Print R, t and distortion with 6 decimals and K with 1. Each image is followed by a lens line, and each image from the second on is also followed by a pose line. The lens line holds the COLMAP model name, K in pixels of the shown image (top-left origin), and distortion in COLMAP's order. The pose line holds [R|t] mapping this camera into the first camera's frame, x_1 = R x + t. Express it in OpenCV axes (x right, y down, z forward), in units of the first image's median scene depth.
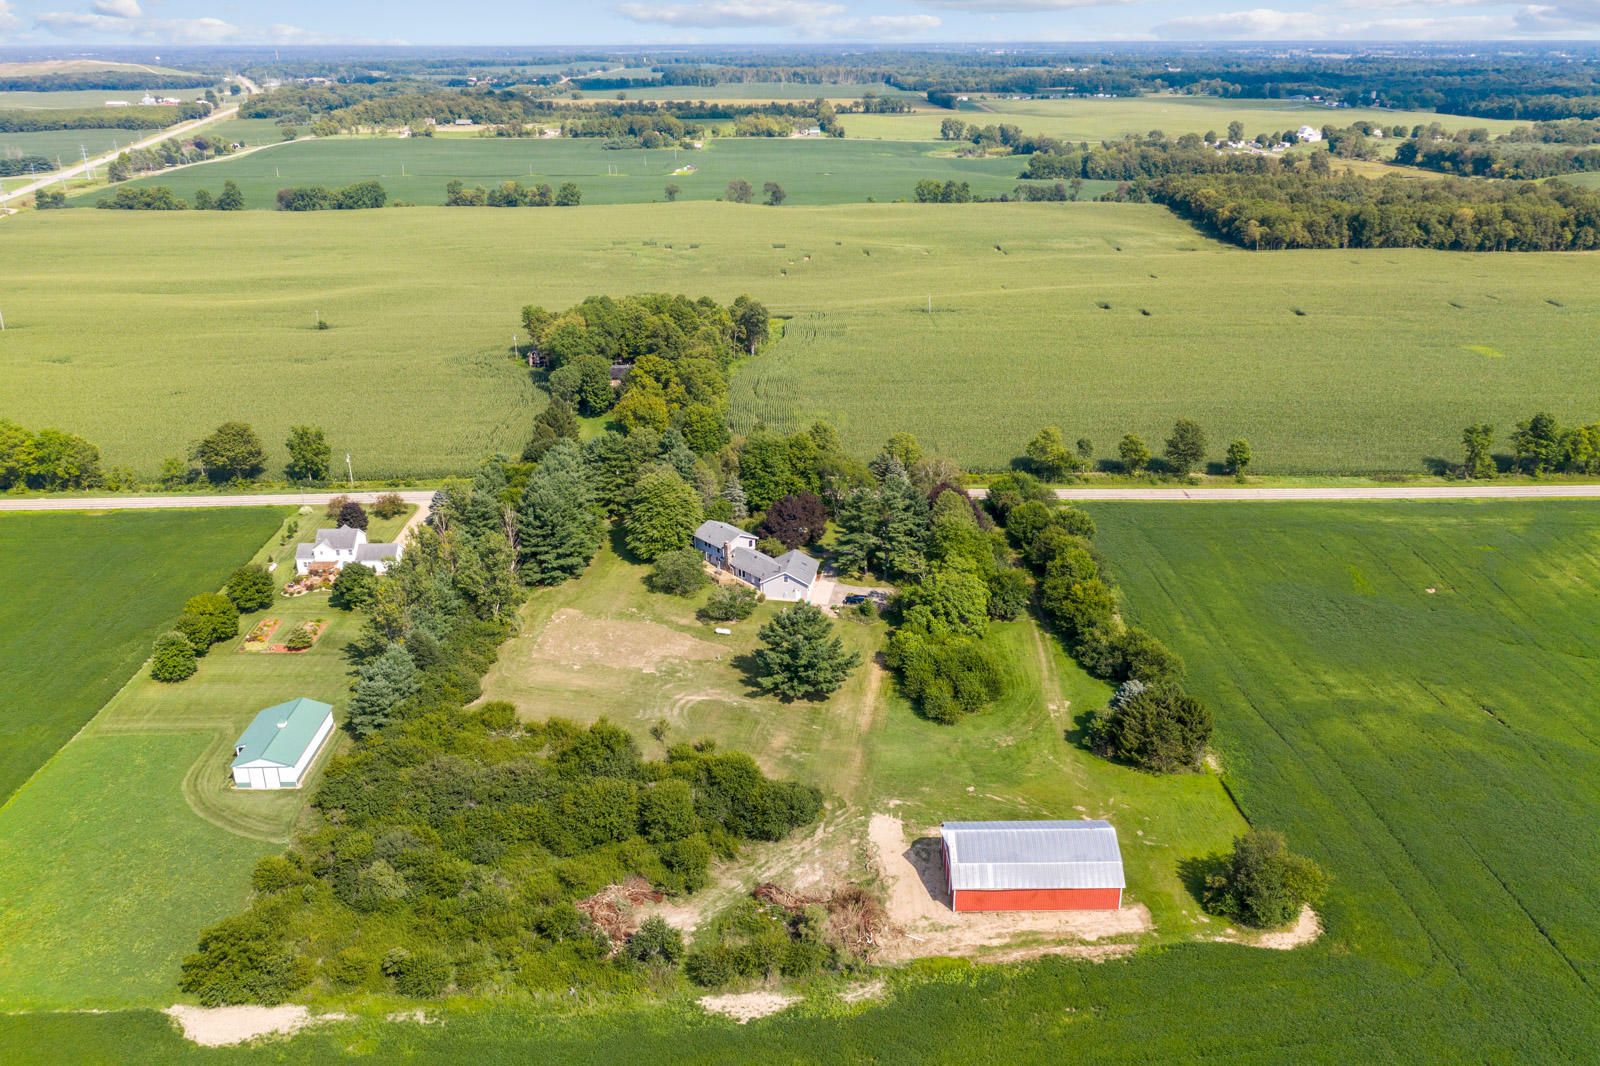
lens RADIAL K [[1262.3, 0, 800.0], [0, 1262.3, 533.0], [0, 0, 1]] dist [0.001085, 0.008469]
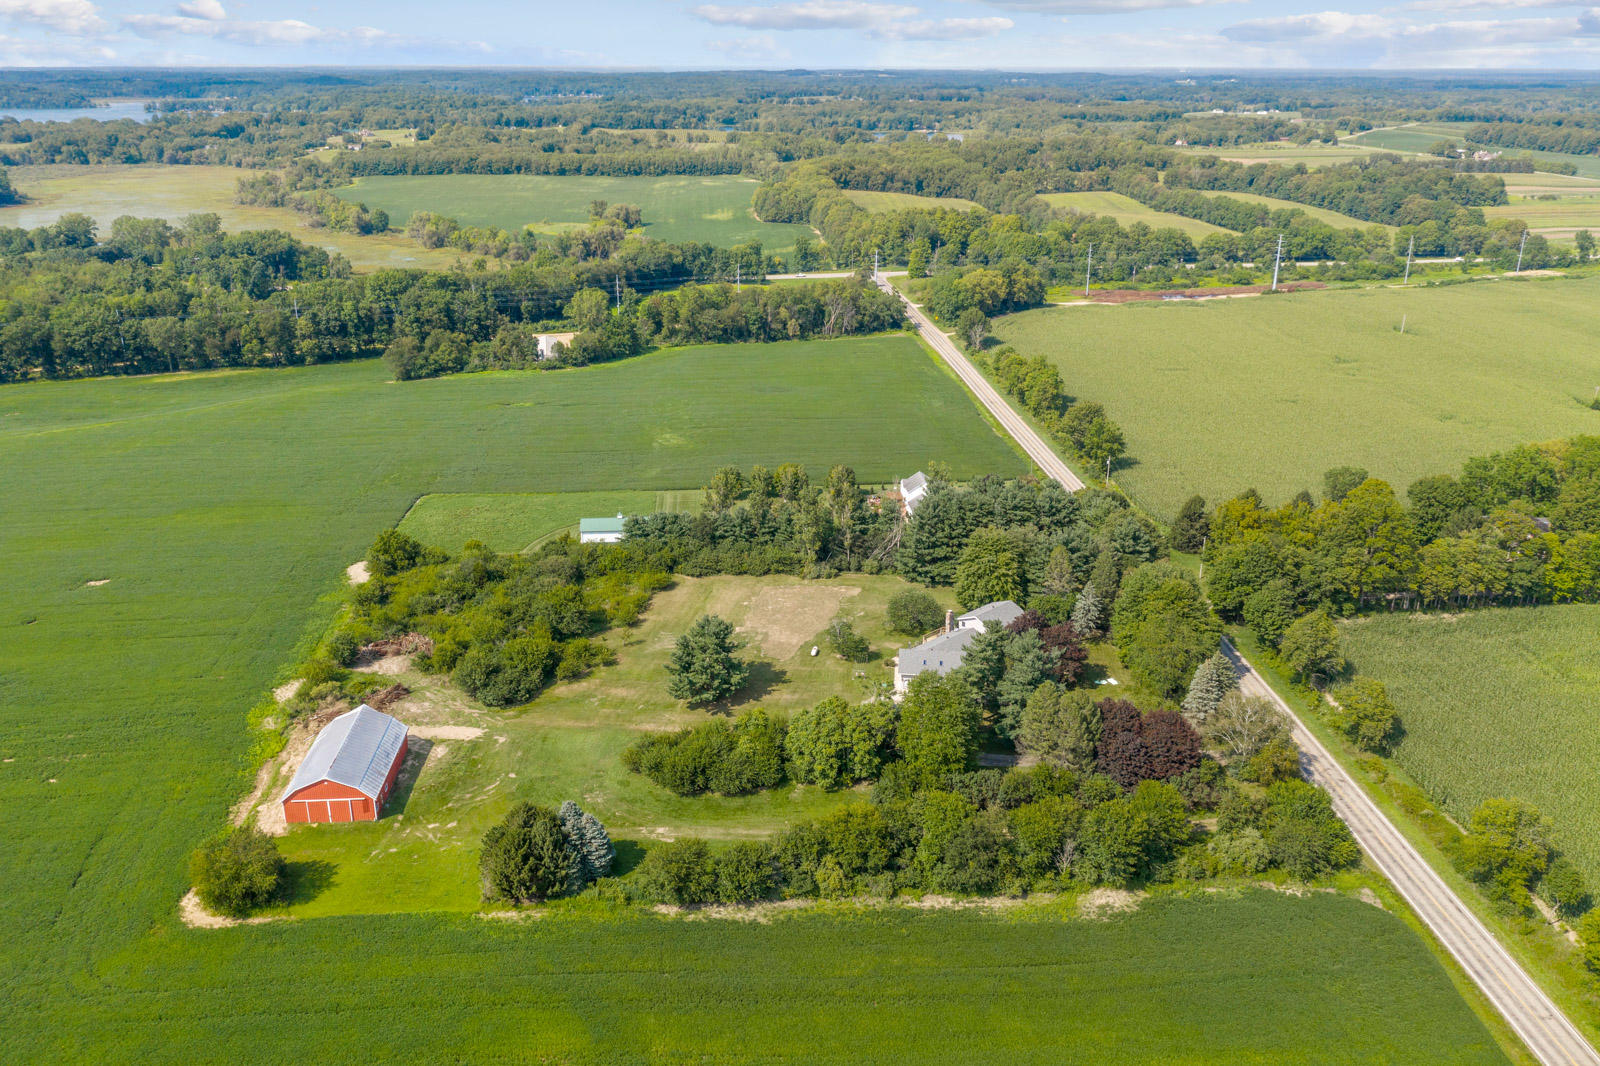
lens RADIAL K [[1262.3, 0, 800.0], [0, 1262.3, 533.0], [0, 0, 1]] dist [0.001085, 0.008469]
pose [[0.056598, 0.353193, -0.933837, 0.632548], [-0.368200, 0.876791, 0.309301, -0.234430], [0.928022, 0.326333, 0.179670, 0.568410]]
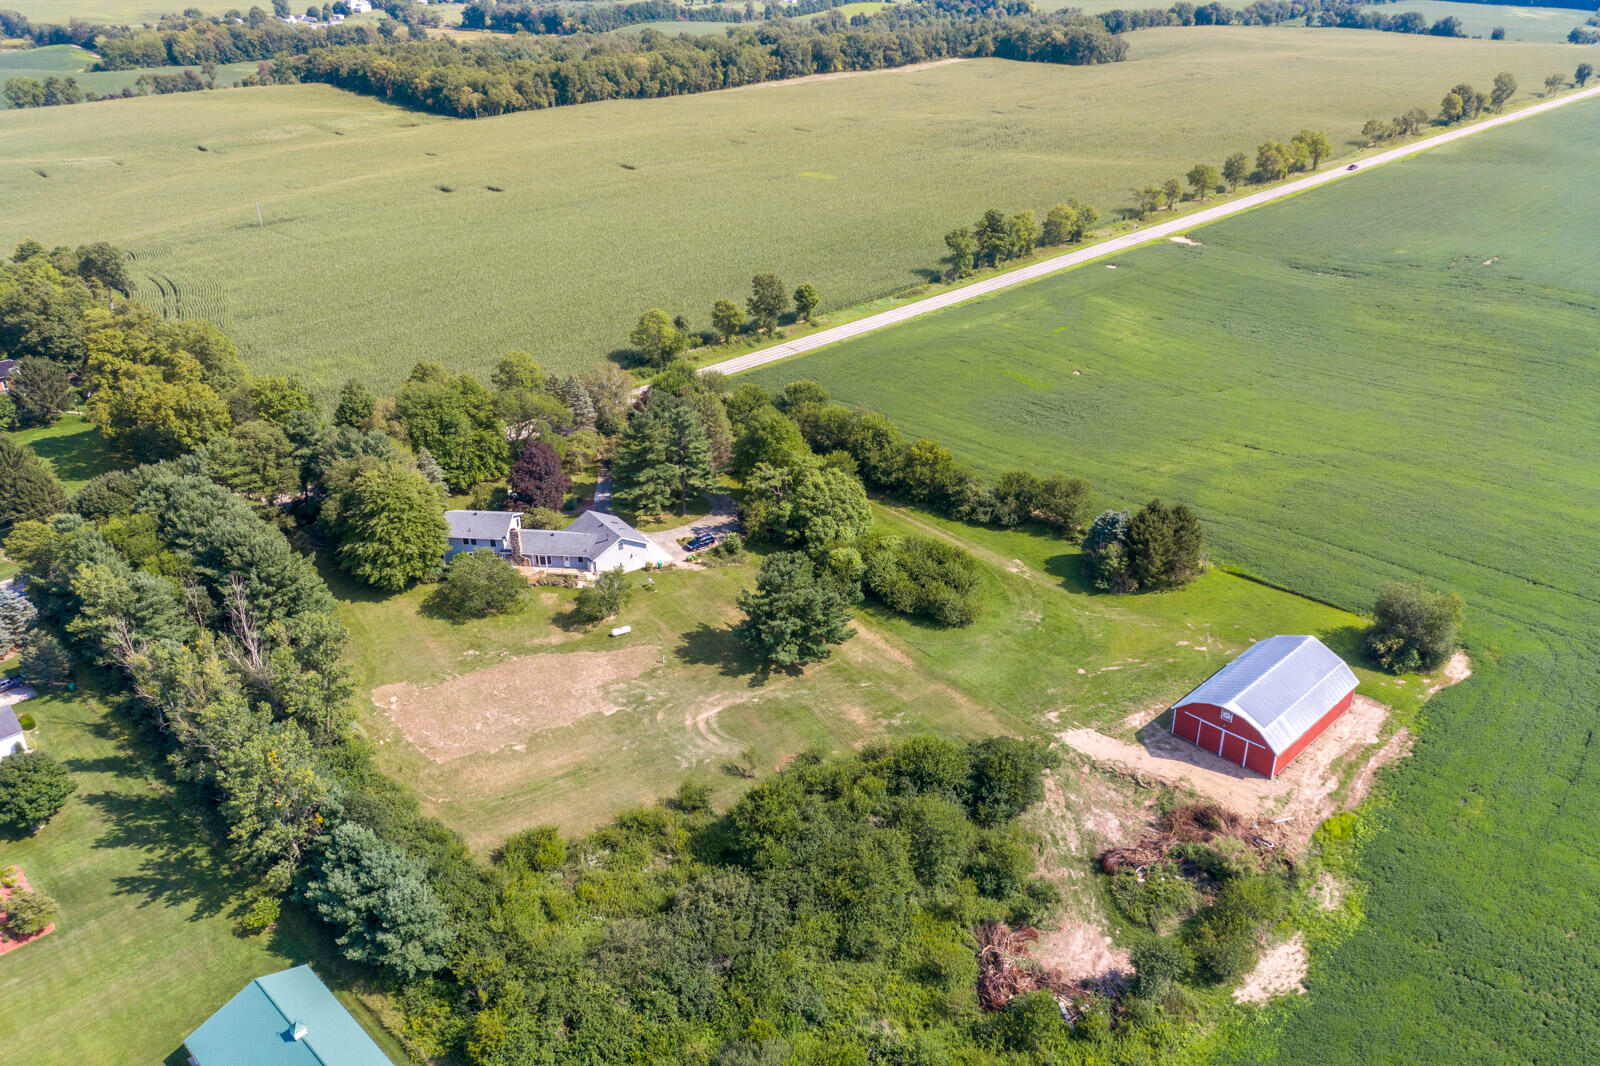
lens RADIAL K [[1262.3, 0, 800.0], [0, 1262.3, 533.0], [0, 0, 1]] dist [0.001085, 0.008469]
pose [[0.720471, -0.310802, 0.619939, -0.322560], [0.258631, 0.949874, 0.175641, -0.062465], [-0.643453, 0.033791, 0.764739, 0.251159]]
